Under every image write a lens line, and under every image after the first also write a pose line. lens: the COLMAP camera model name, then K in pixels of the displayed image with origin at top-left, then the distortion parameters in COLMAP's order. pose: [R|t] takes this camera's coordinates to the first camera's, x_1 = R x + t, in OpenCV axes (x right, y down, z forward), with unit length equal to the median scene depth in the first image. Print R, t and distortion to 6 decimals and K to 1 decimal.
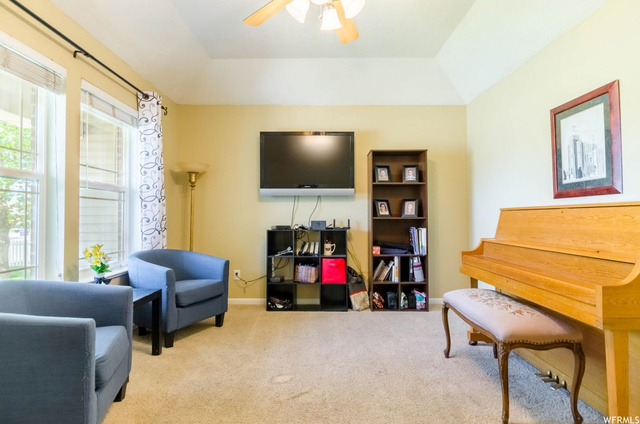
lens RADIAL K [[346.9, 0, 320.1], [0, 346.9, 211.5], [0, 0, 1]] dist [0.012346, 0.001324]
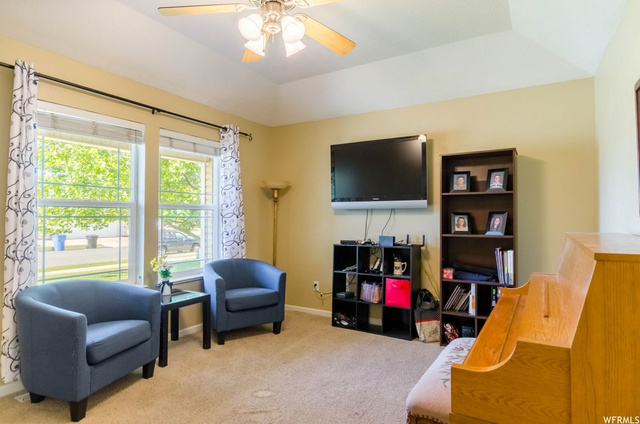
lens RADIAL K [[369.6, 0, 319.4], [0, 369.6, 212.0], [0, 0, 1]] dist [0.008536, 0.001176]
pose [[0.854284, -0.004606, -0.519787, 0.391551], [0.006549, 0.999977, 0.001902, -0.044879], [0.519766, -0.005029, 0.854294, 0.082343]]
